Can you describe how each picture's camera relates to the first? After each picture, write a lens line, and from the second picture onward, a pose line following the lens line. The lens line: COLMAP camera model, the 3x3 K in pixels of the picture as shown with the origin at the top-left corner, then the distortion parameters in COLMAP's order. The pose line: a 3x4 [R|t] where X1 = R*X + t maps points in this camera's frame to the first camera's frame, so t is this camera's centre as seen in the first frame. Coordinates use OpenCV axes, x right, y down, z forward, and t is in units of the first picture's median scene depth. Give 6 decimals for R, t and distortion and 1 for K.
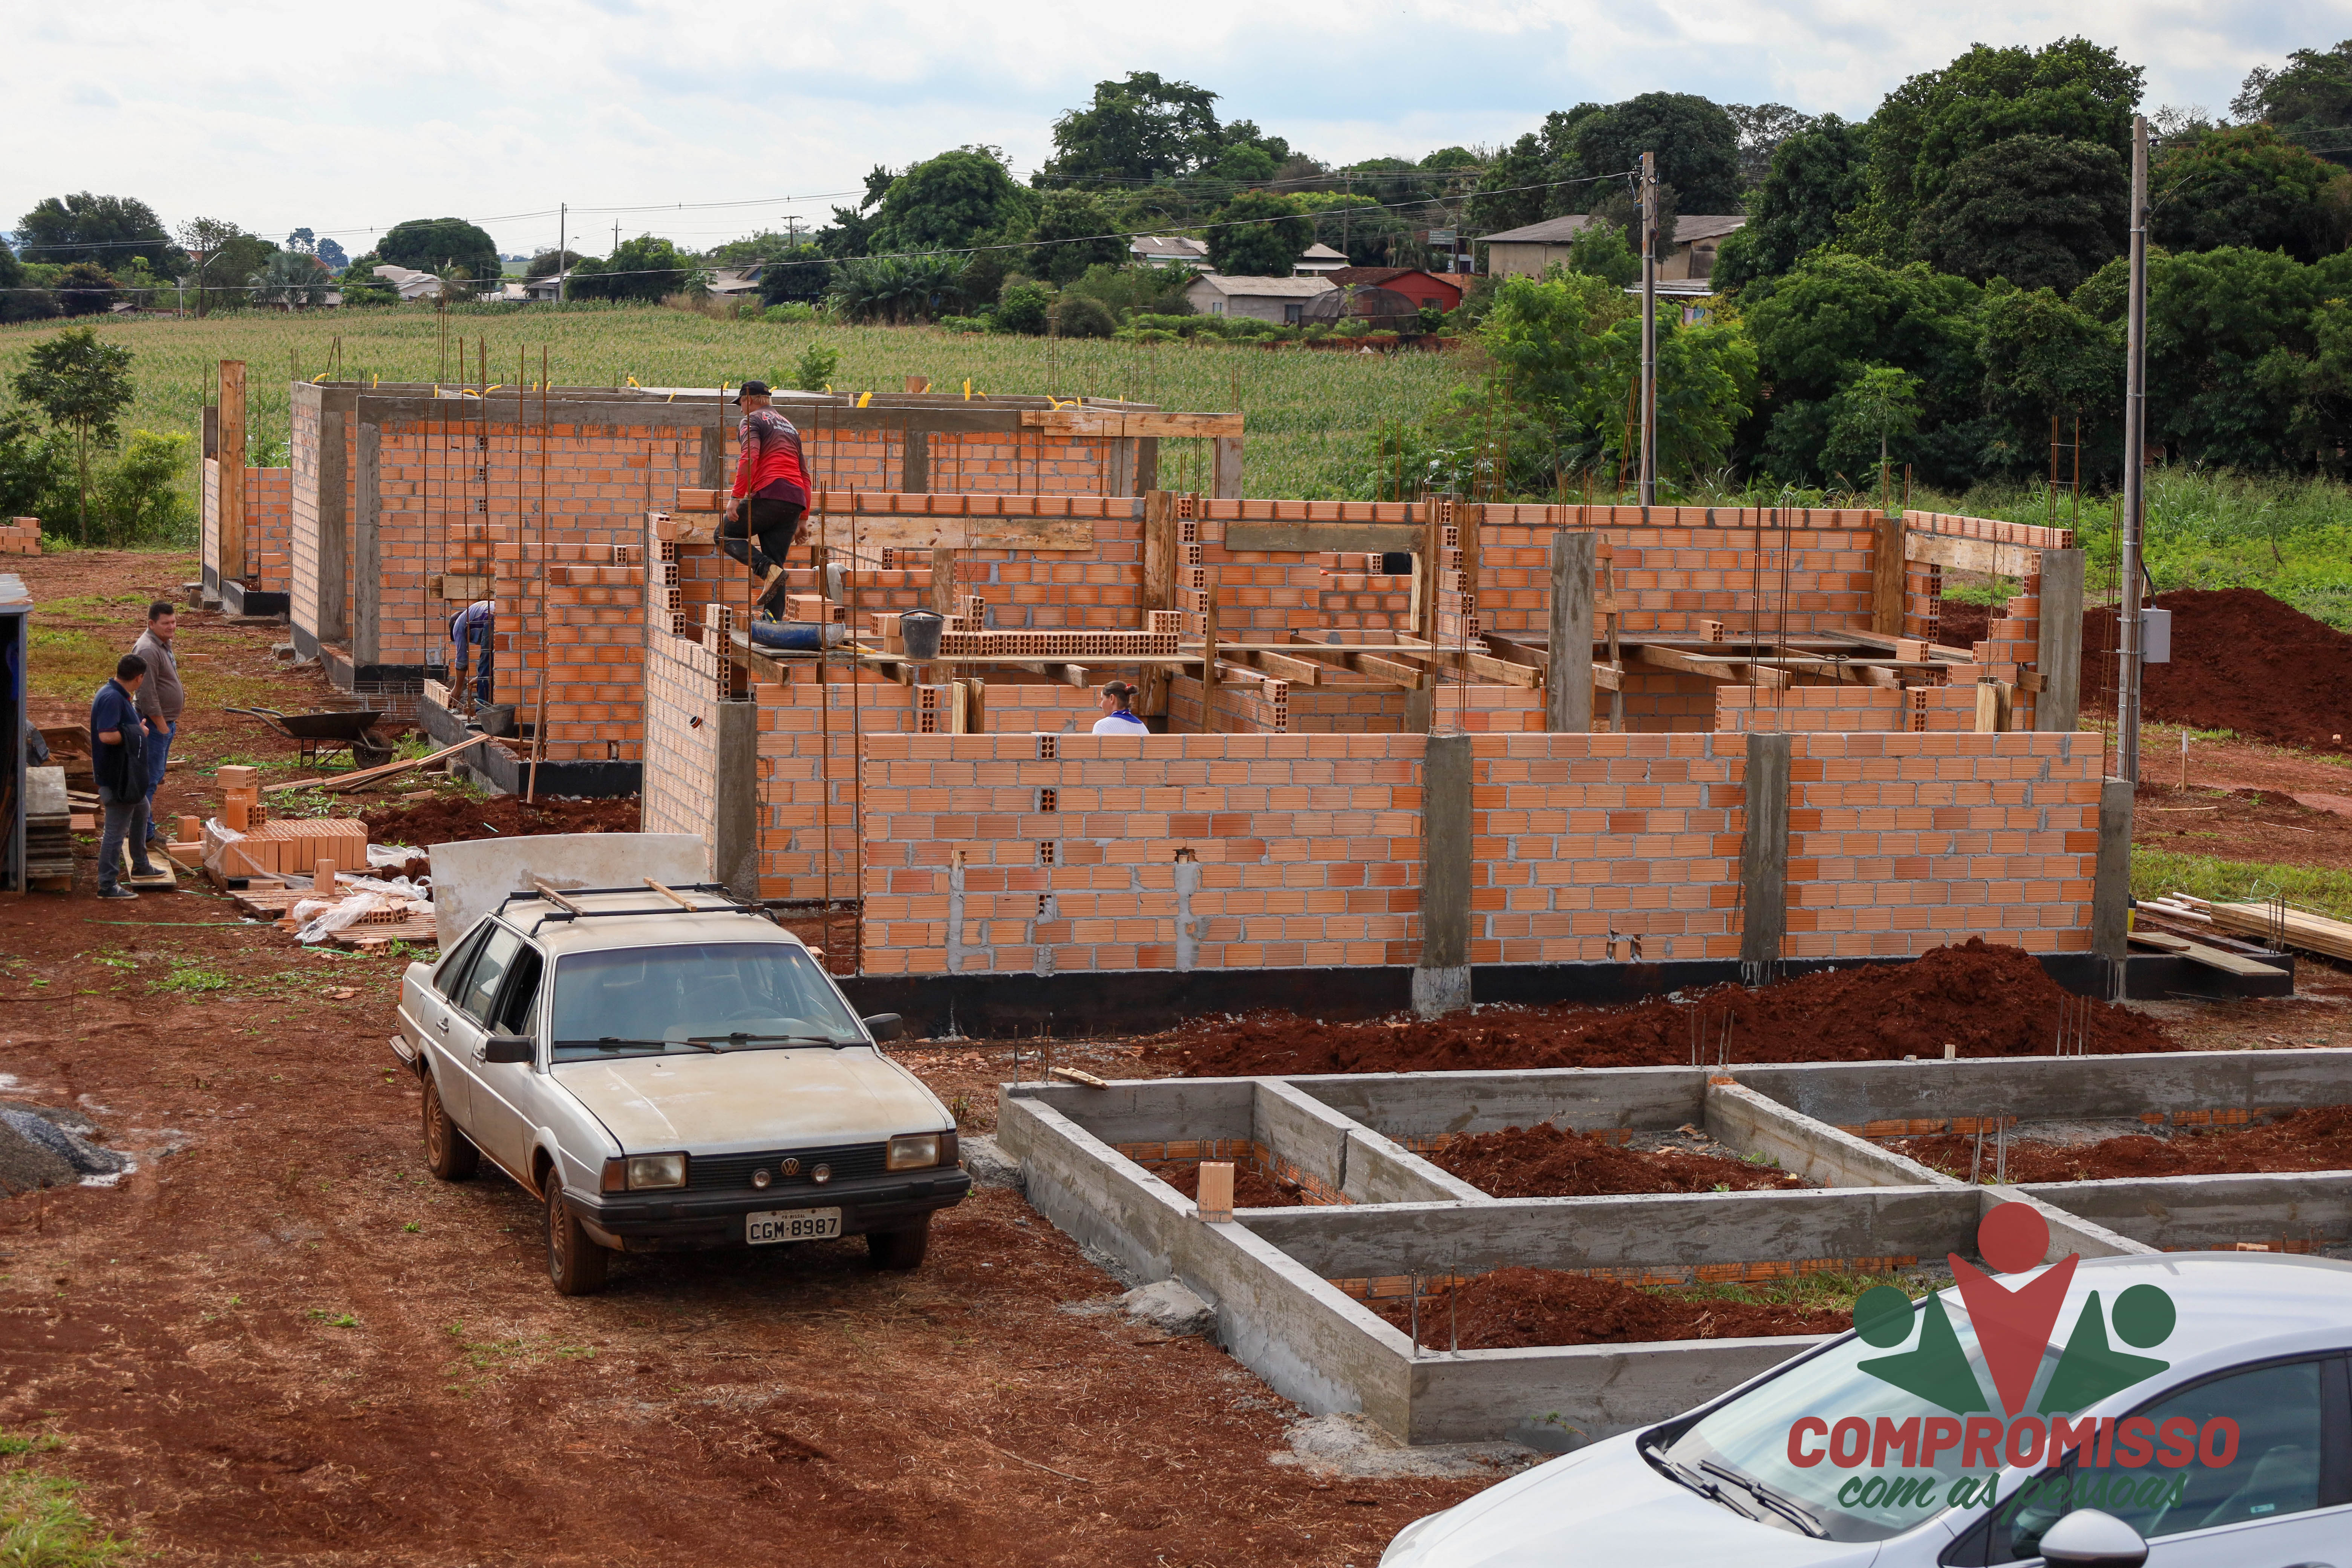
lens RADIAL K [[4550.7, 0, 1223.1], [0, 4550.7, 785.6], [0, 0, 1]] dist [-0.019266, 0.085782]
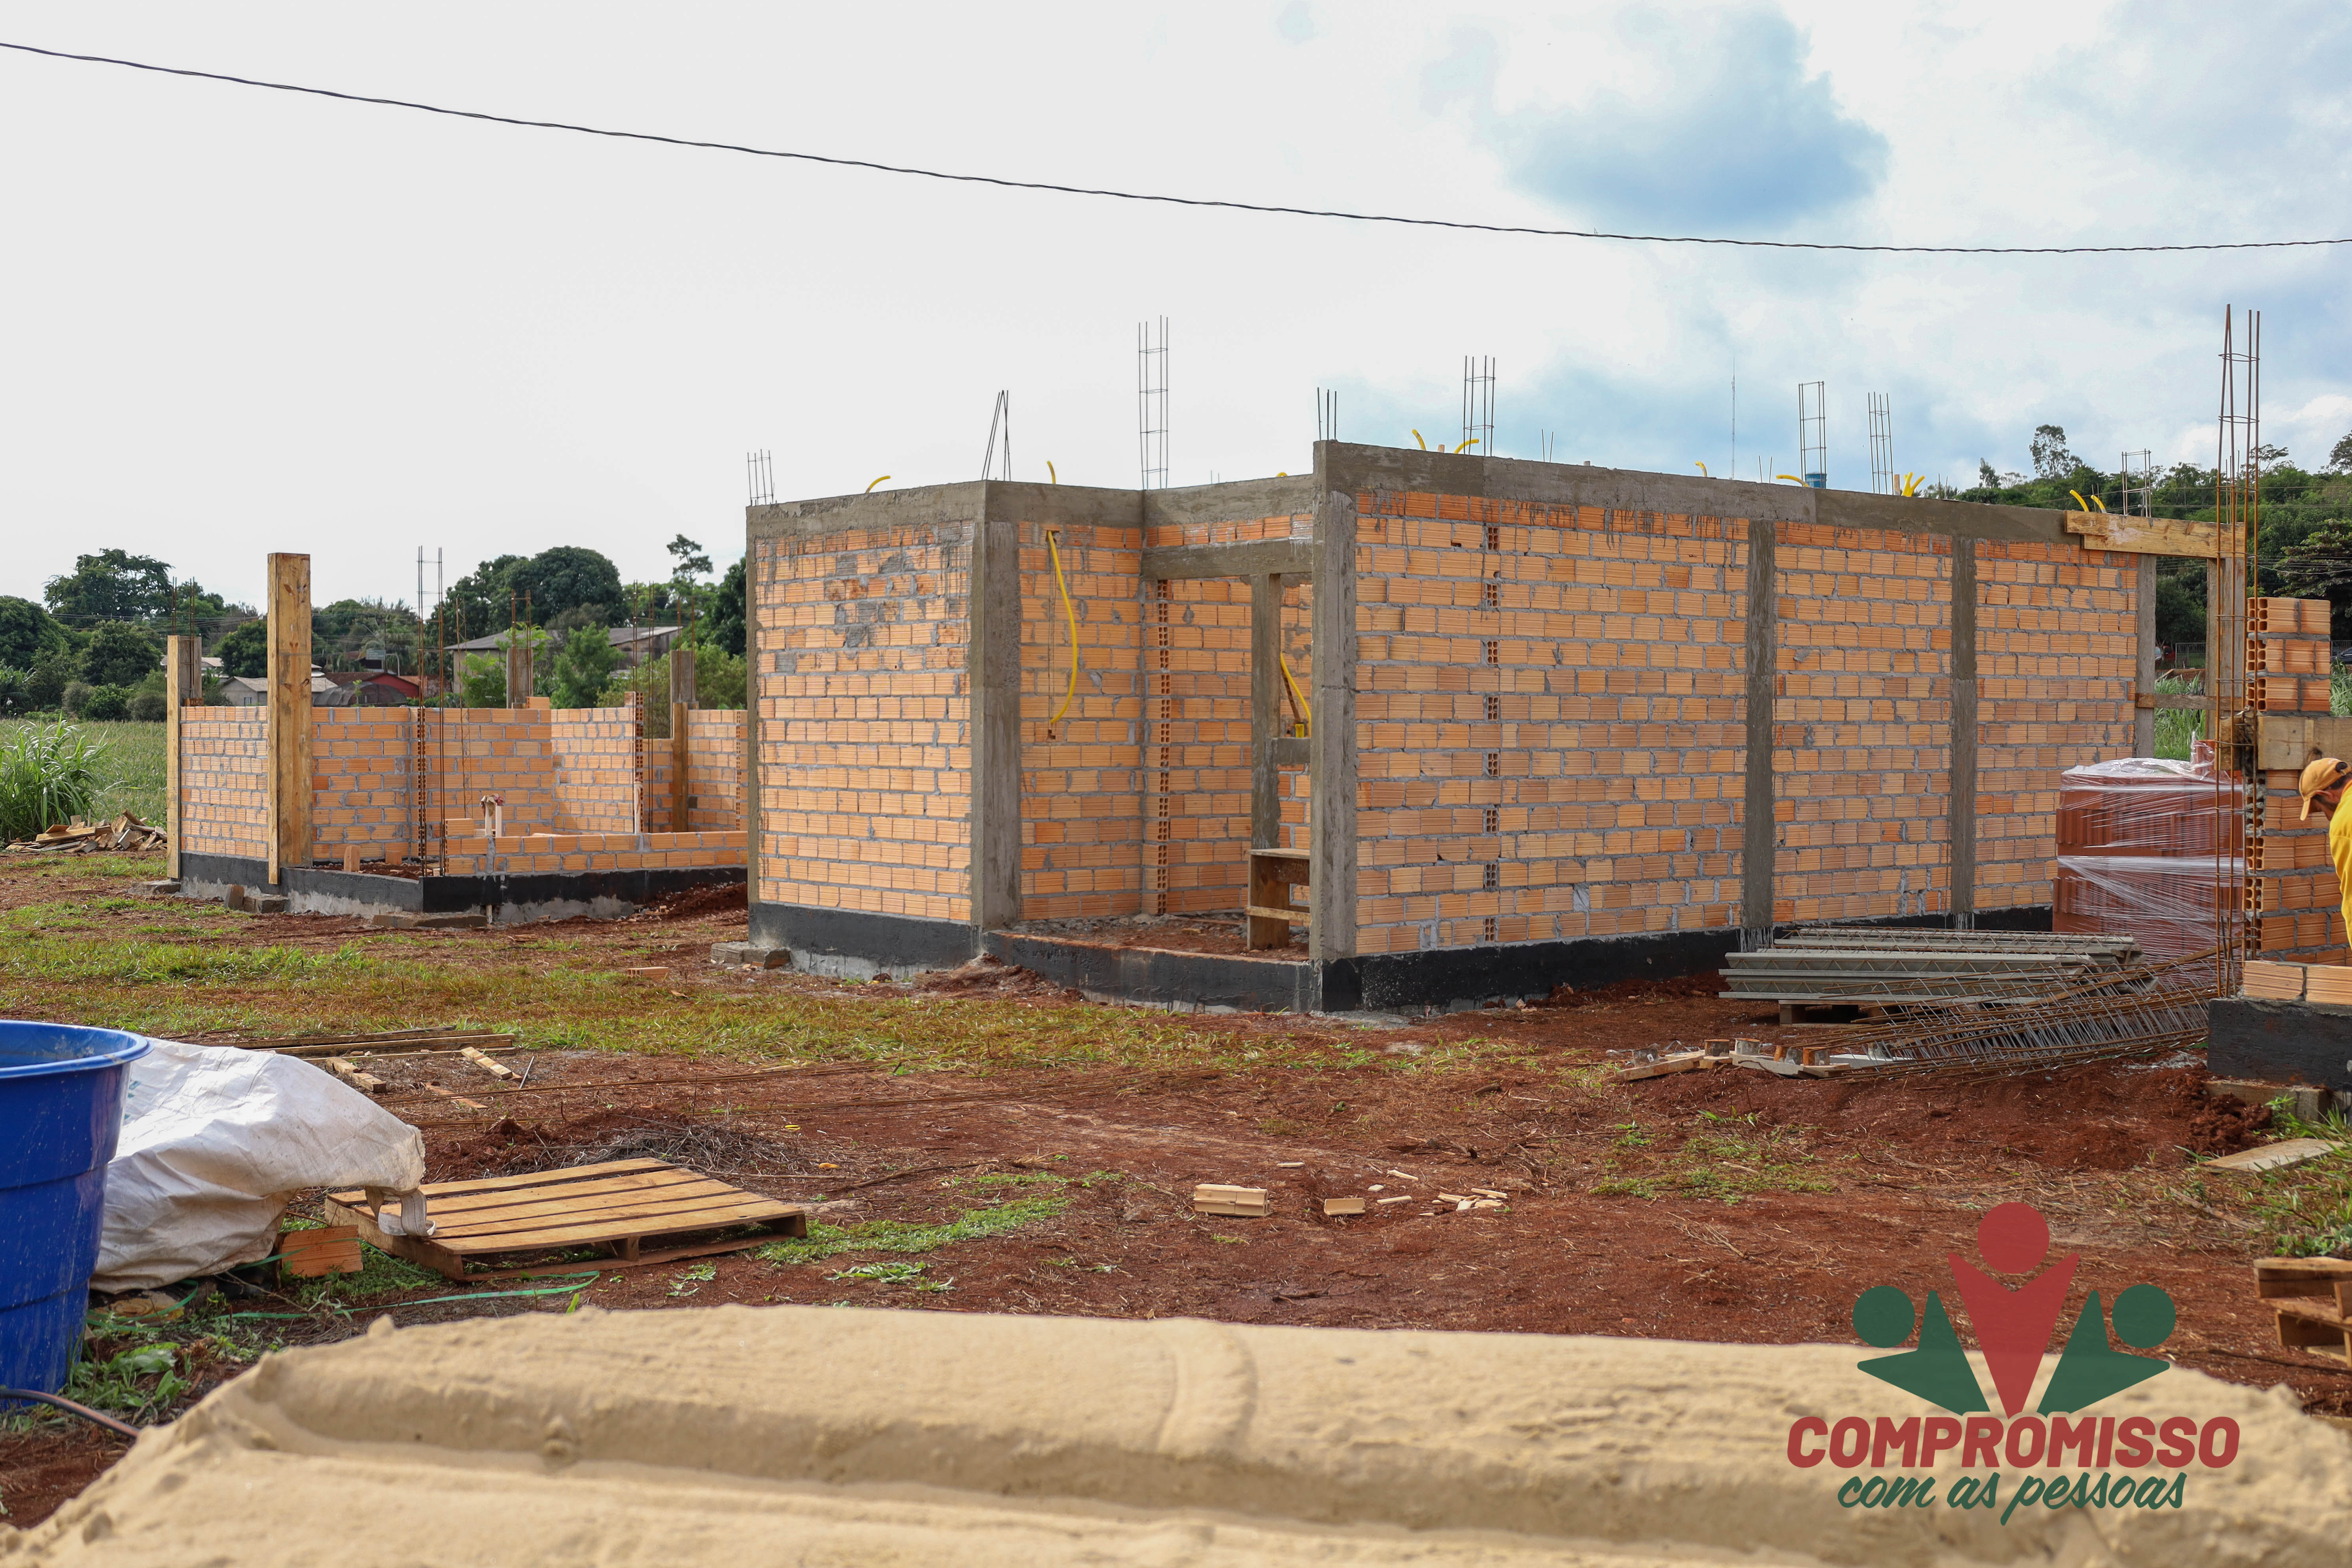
lens RADIAL K [[2702.5, 0, 1176.0], [0, 2702.5, 784.0], [0, 0, 1]] dist [0.054303, 0.005890]
pose [[0.921585, -0.036180, 0.386486, -0.311190], [0.067519, 0.995411, -0.067817, -0.025580], [-0.382259, 0.088594, 0.919798, 0.692837]]
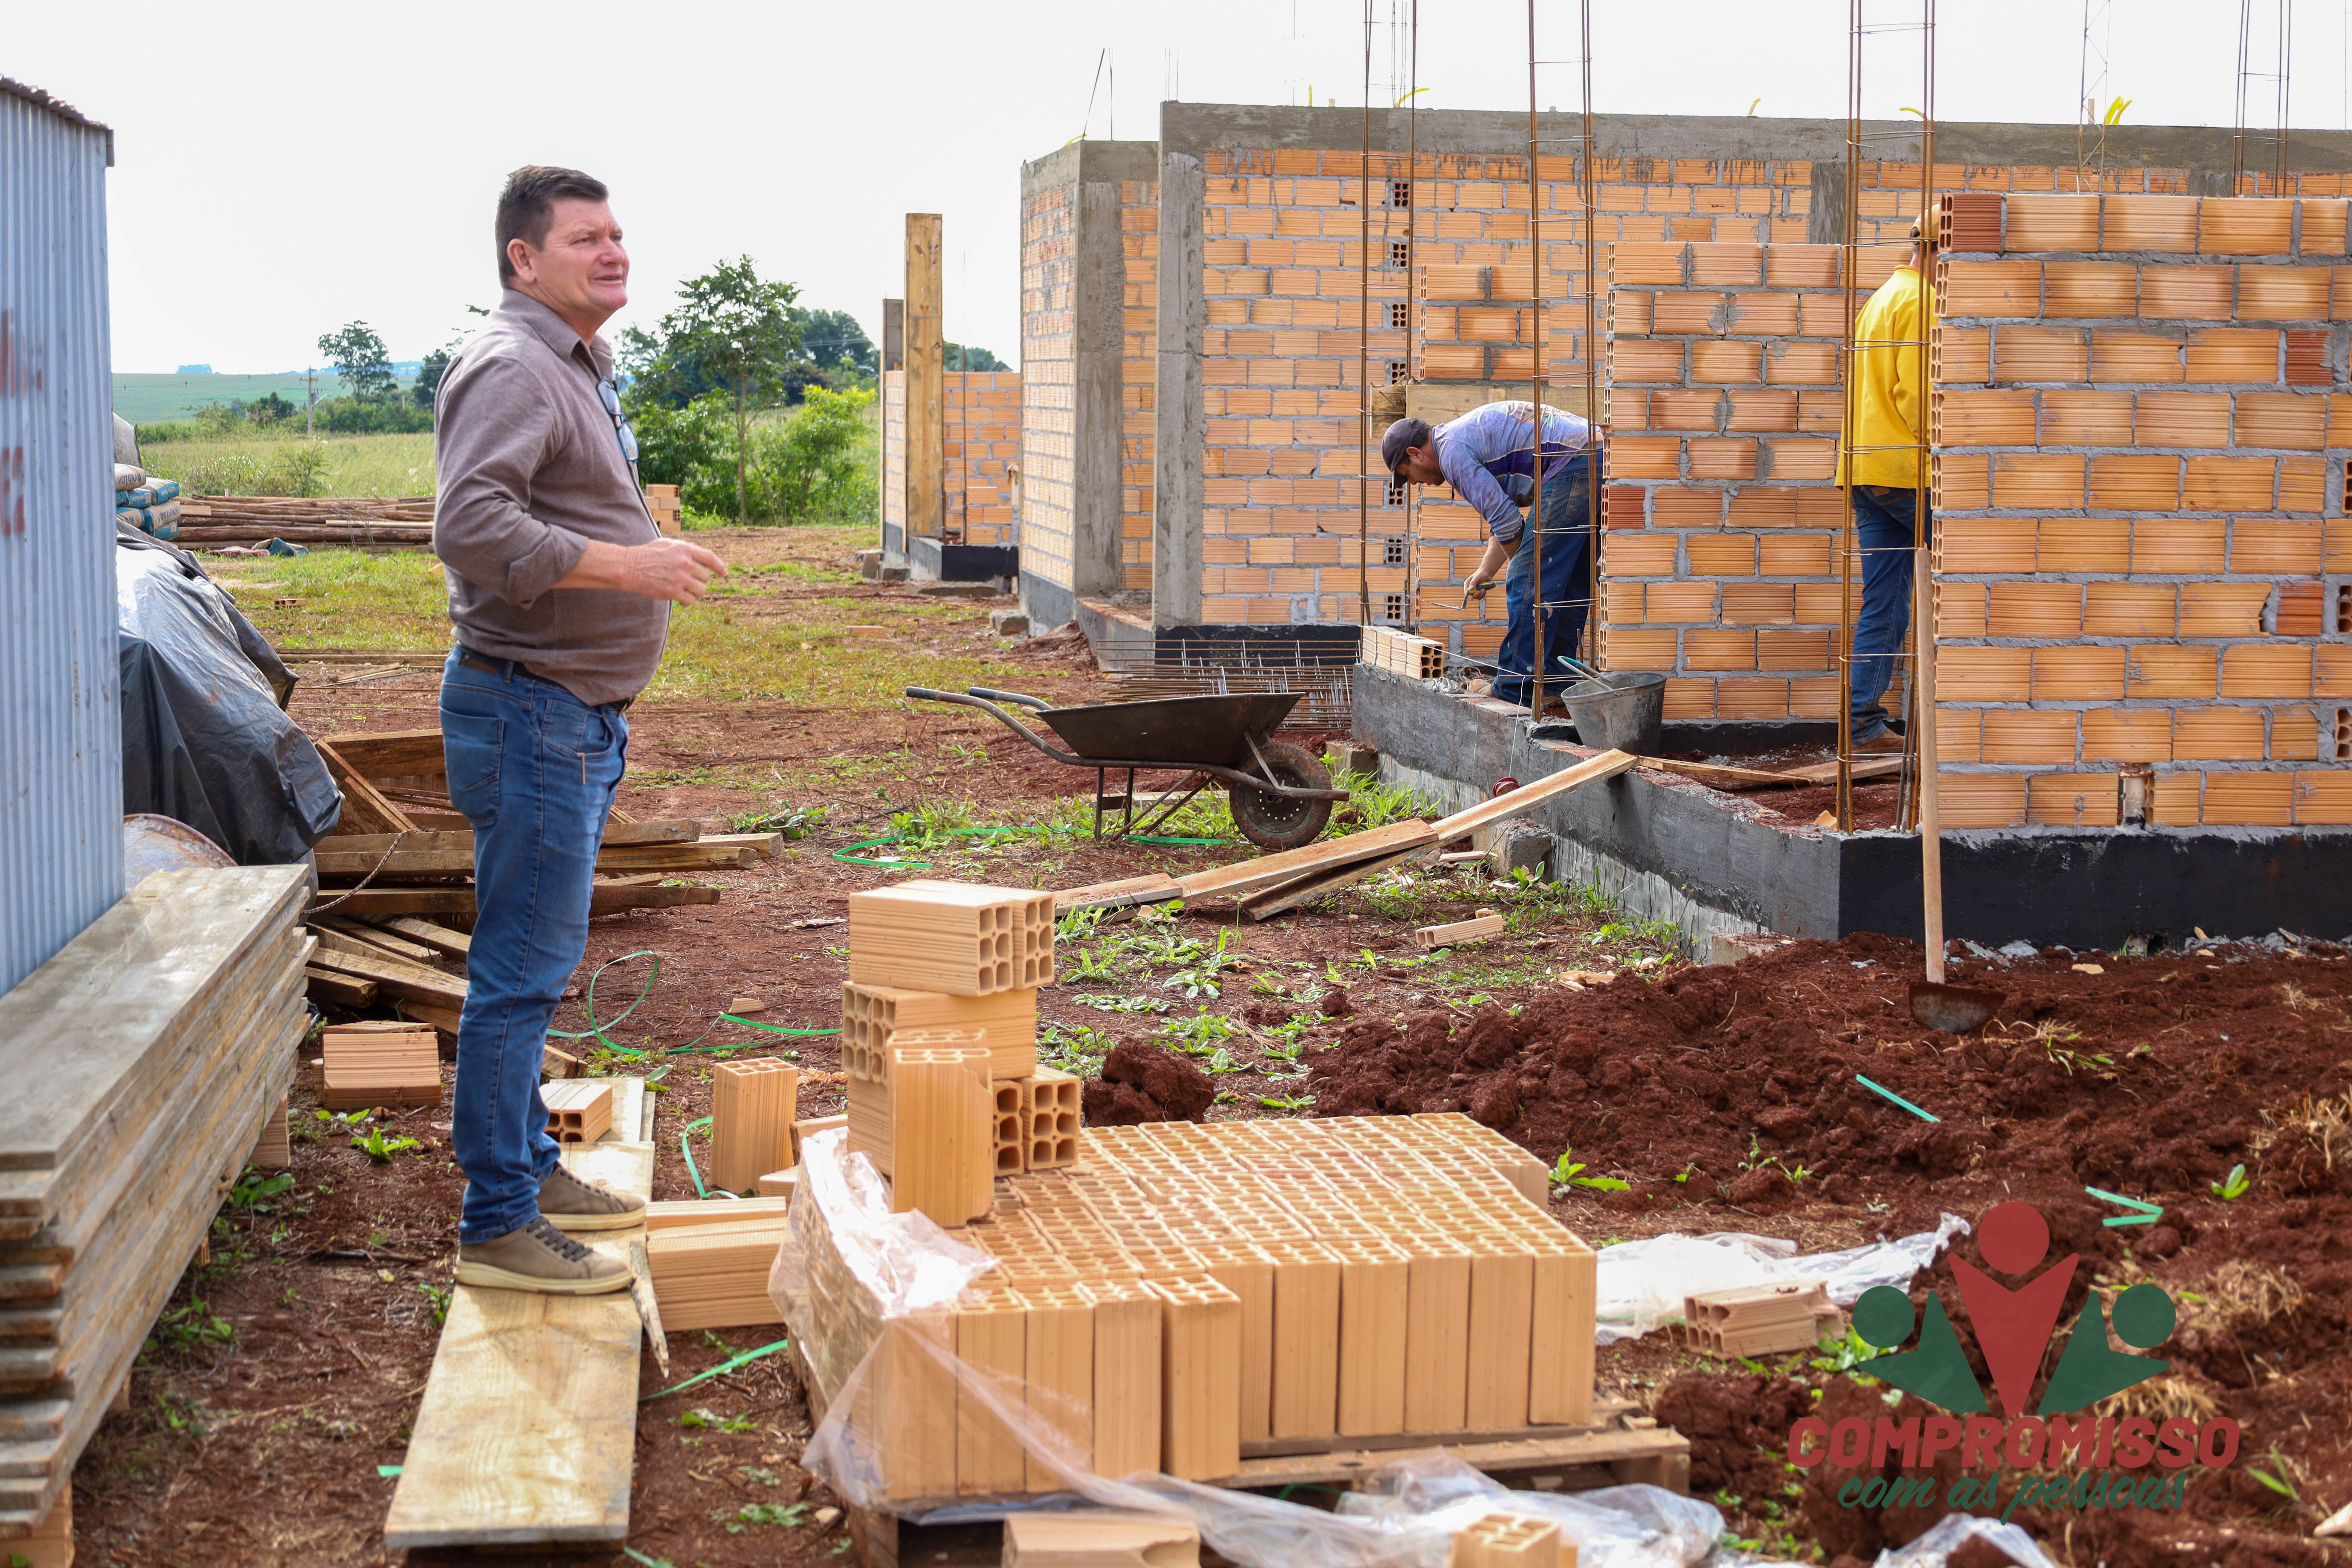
lens RADIAL K [[3701.8, 0, 1176.0], [0, 3701.8, 784.0], [0, 0, 1]] dist [0.012275, 0.079433]
pose [[0.989191, -0.003017, -0.146601, -0.121729], [0.001989, 0.999972, -0.007153, -0.005185], [0.146619, 0.006784, 0.989170, 0.559680]]
